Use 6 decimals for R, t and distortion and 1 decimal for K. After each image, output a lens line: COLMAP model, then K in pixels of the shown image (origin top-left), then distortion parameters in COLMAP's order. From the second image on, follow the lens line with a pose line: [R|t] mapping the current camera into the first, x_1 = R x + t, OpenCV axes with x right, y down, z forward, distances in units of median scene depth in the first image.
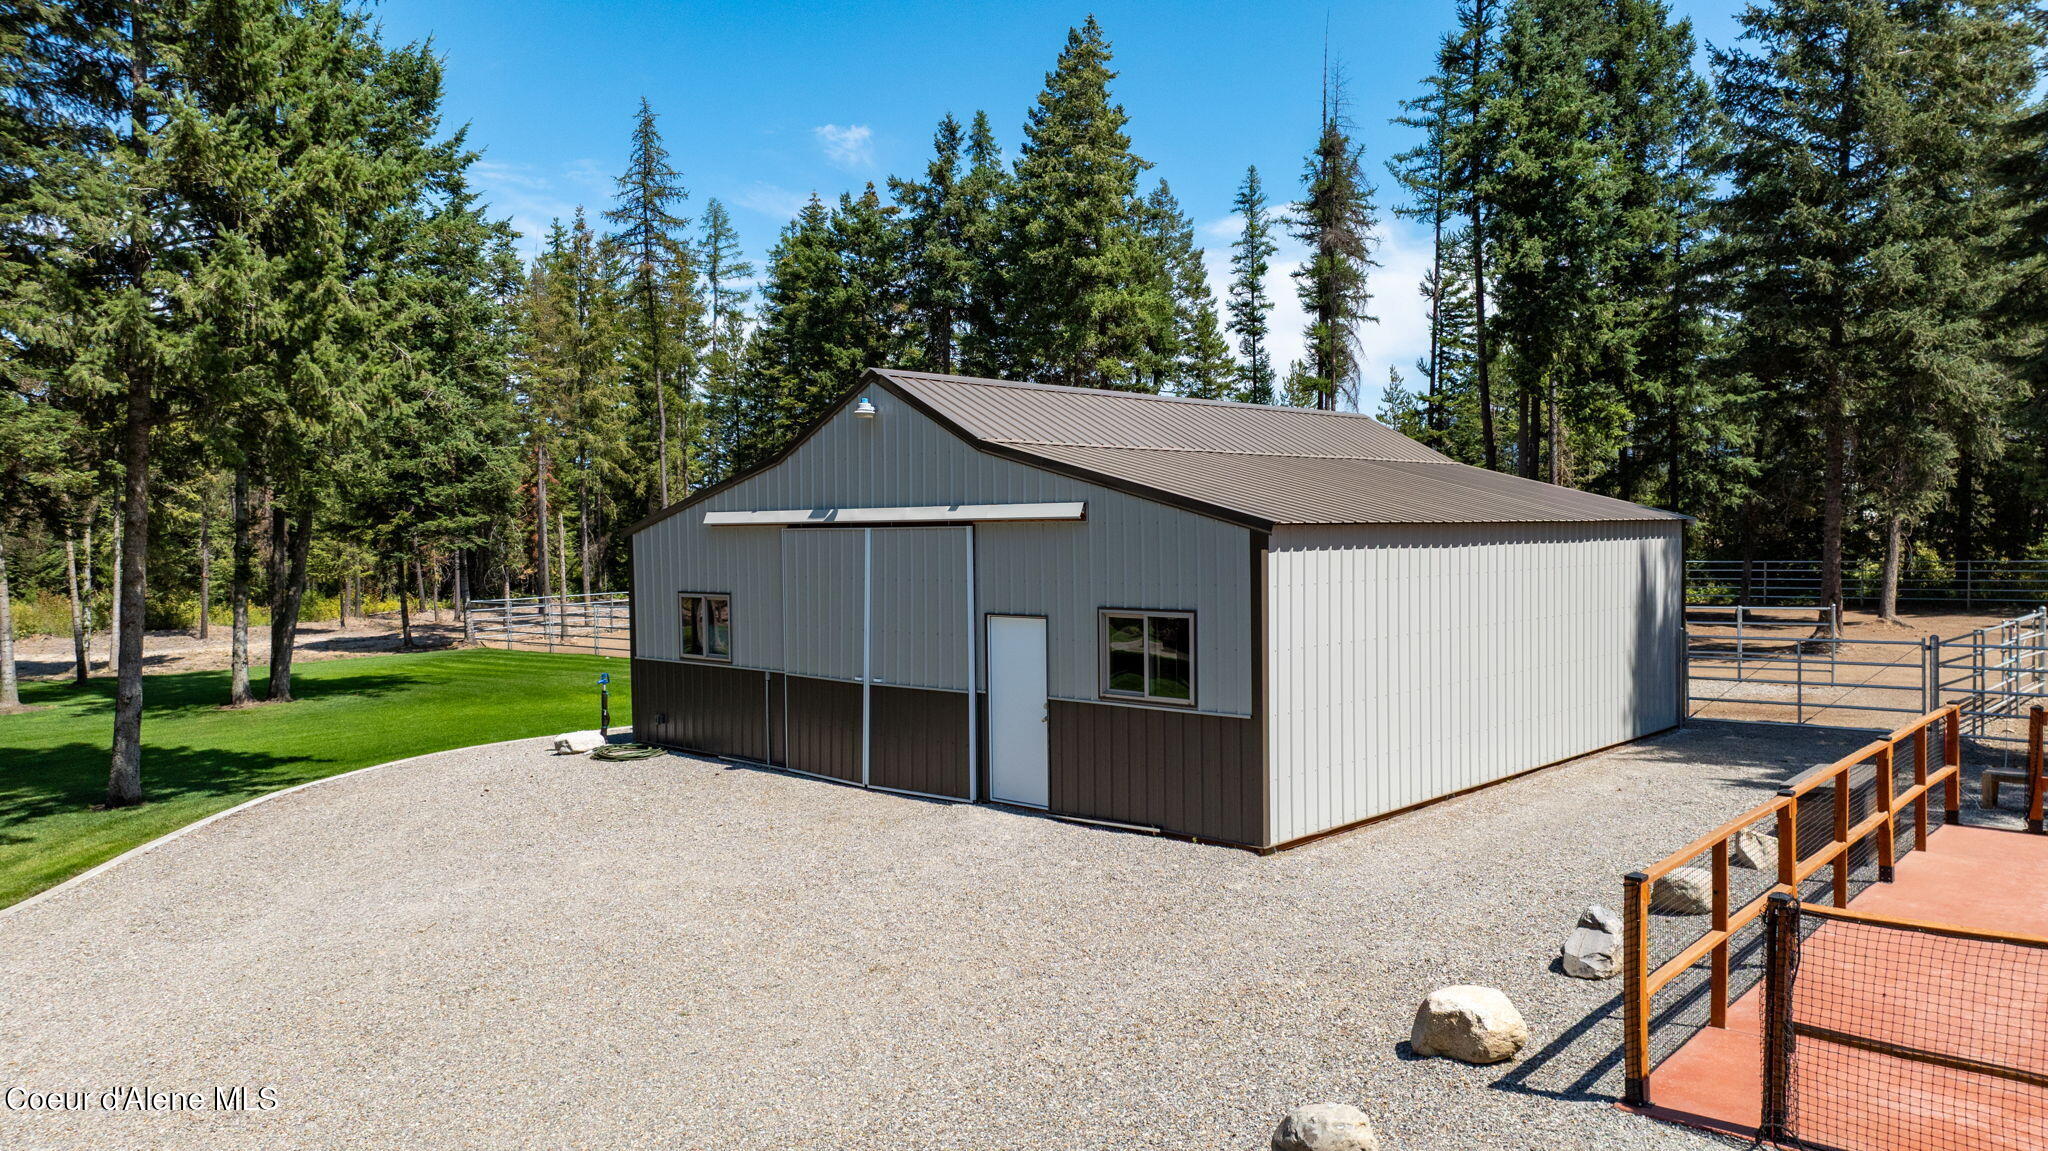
lens RADIAL K [[1422.5, 0, 1024.0], [0, 1422.5, 575.5], [0, 0, 1]] dist [-0.026831, 0.000102]
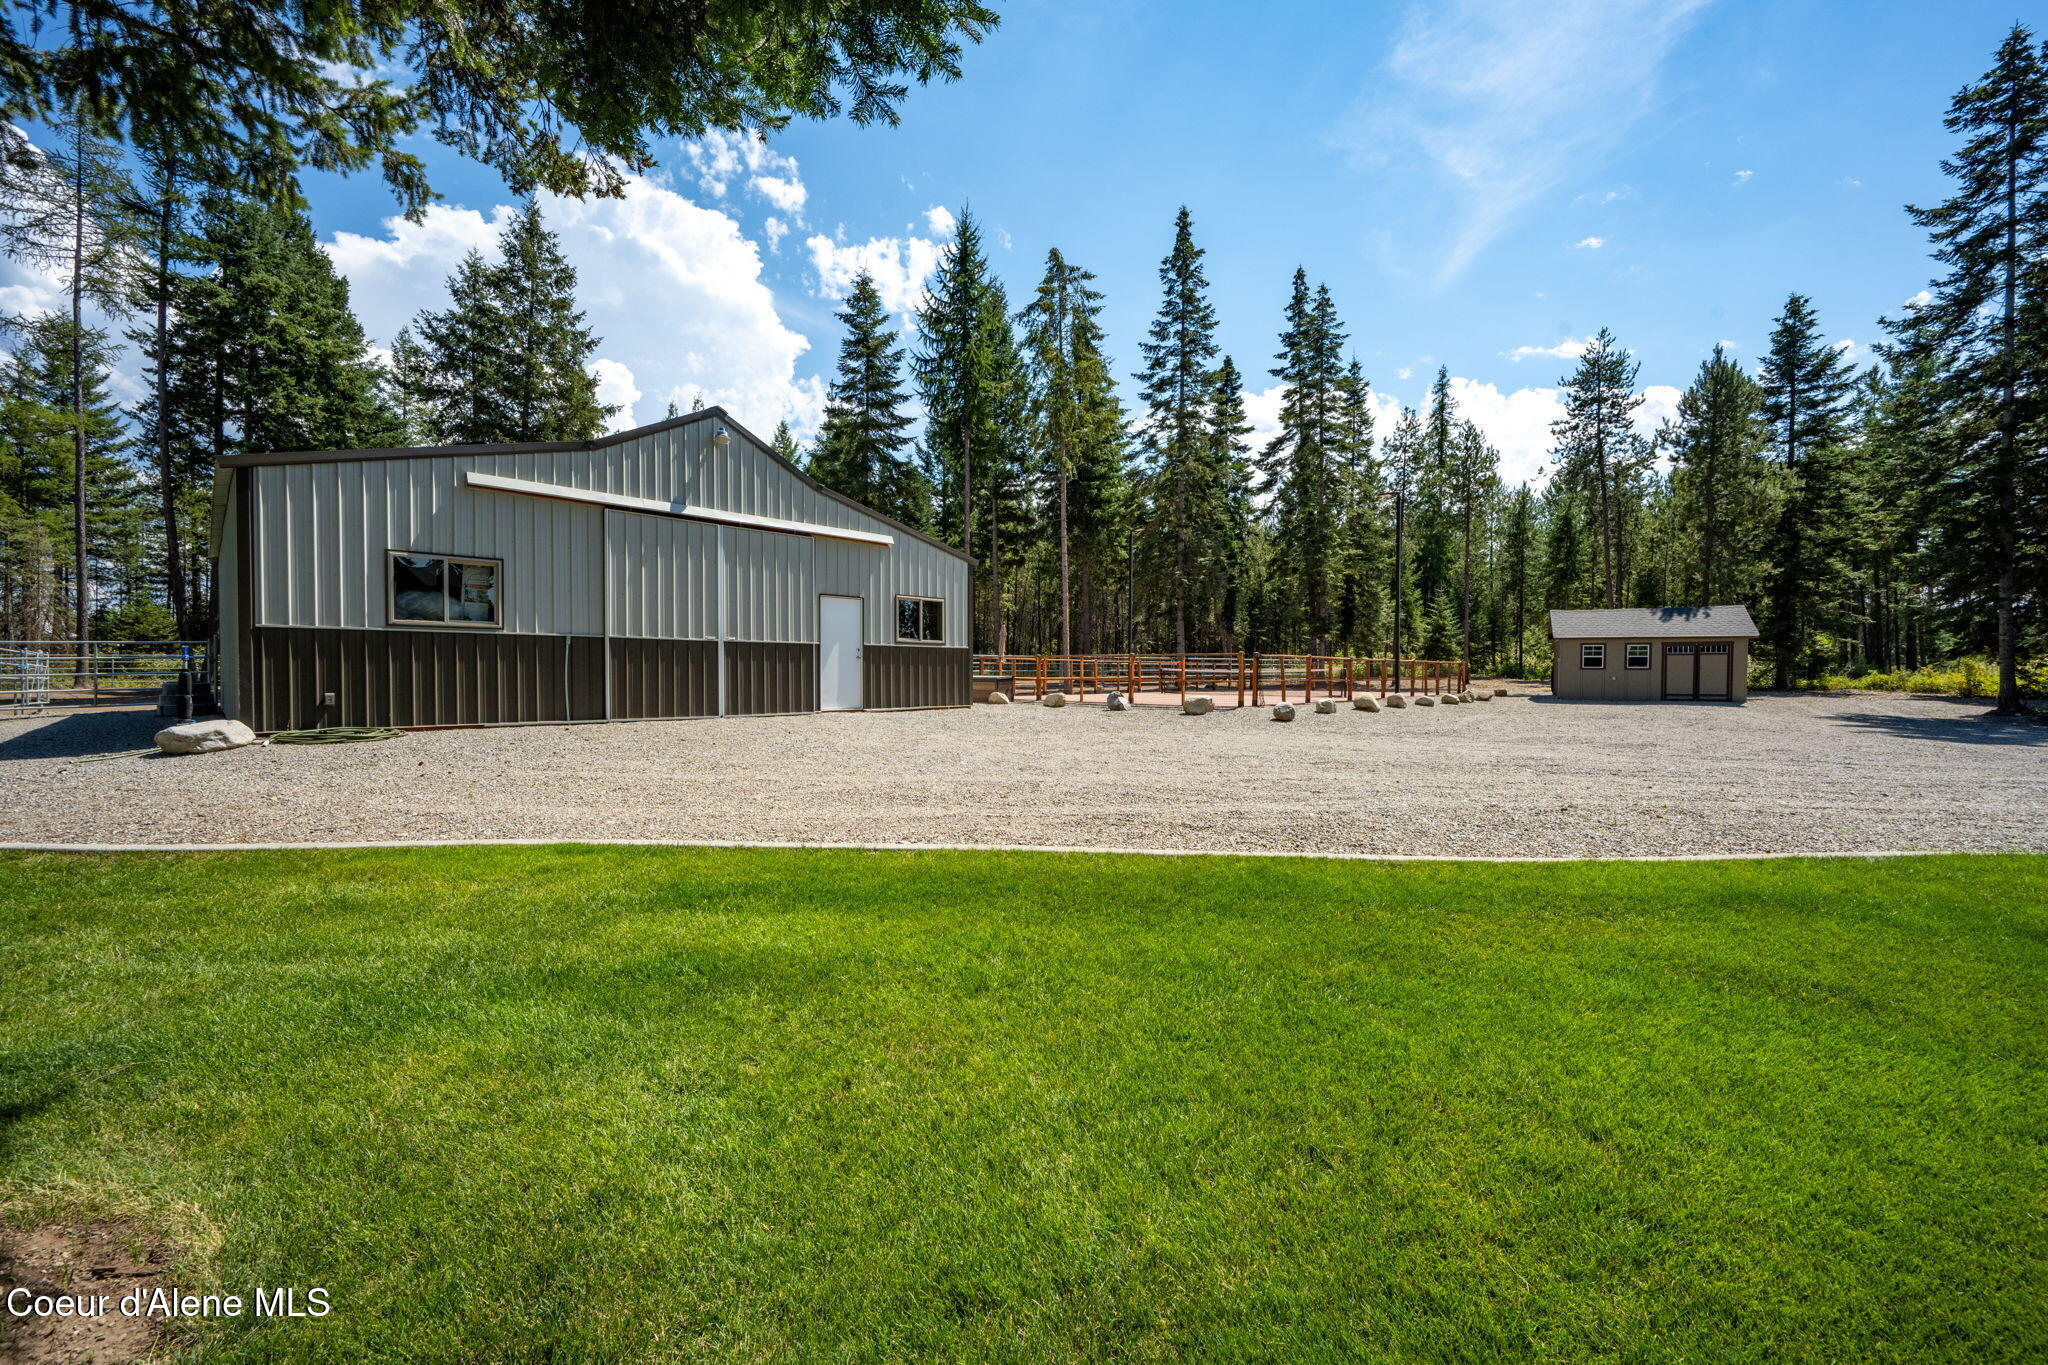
lens RADIAL K [[811.6, 0, 1024.0], [0, 811.6, 682.5], [0, 0, 1]] dist [-0.000077, -0.000097]
pose [[-0.019635, 0.001930, 0.999805, -0.726255], [0.030638, 0.999530, -0.001327, 0.102673], [-0.999338, 0.030606, -0.019685, 0.598904]]
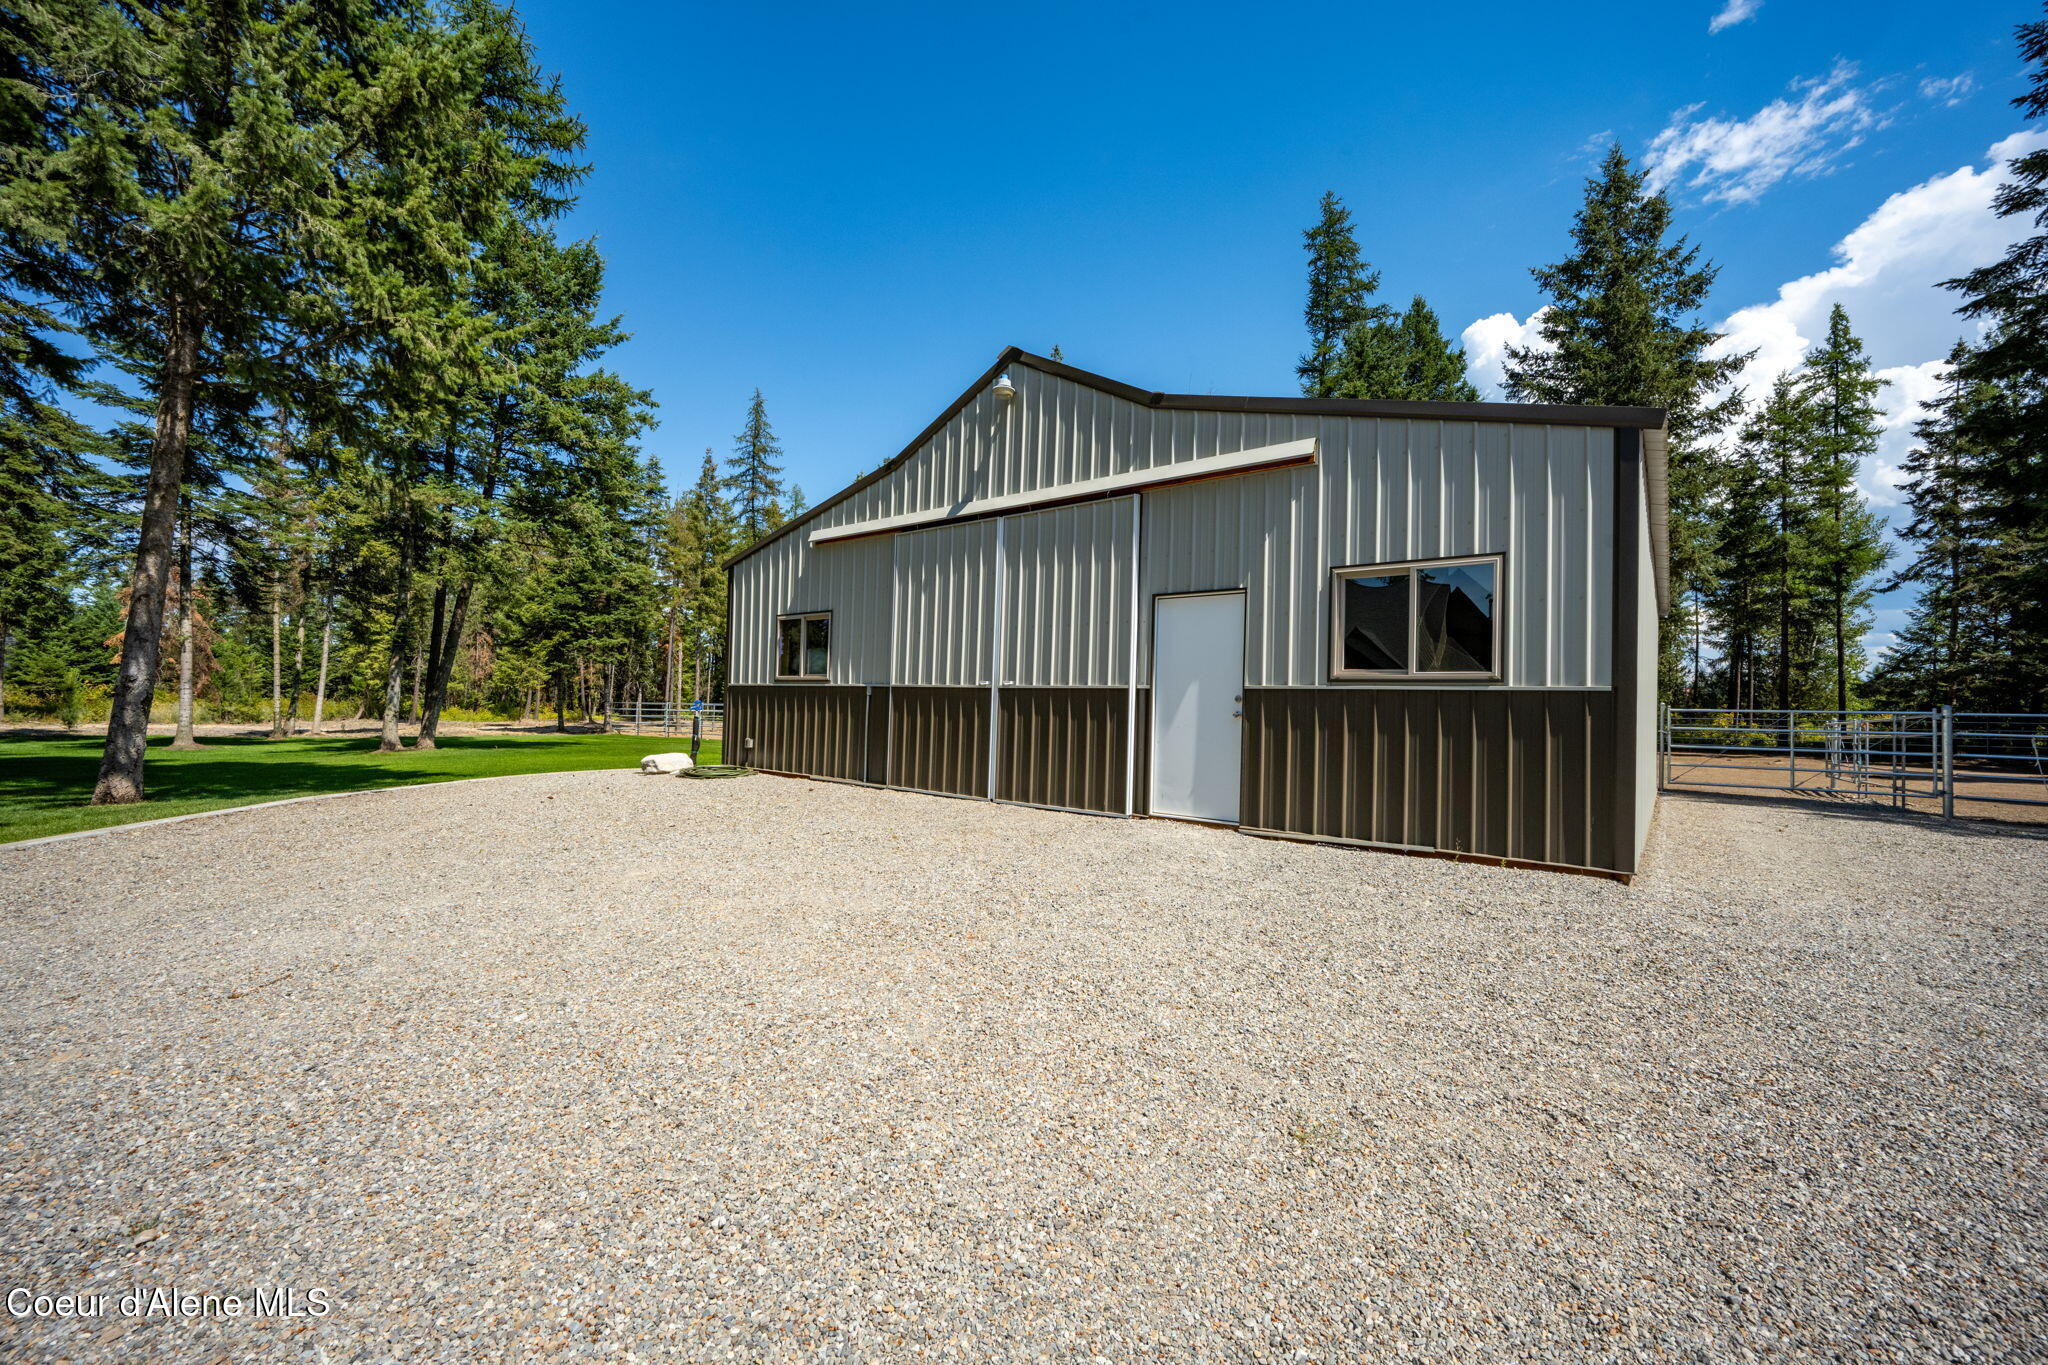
lens RADIAL K [[811.6, 0, 1024.0], [0, 811.6, 682.5], [0, 0, 1]] dist [-0.000077, -0.000097]
pose [[0.996011, 0.046349, 0.076253, -0.106100], [-0.041274, 0.996910, -0.066840, 0.087472], [-0.079115, 0.063426, 0.994846, 0.397631]]
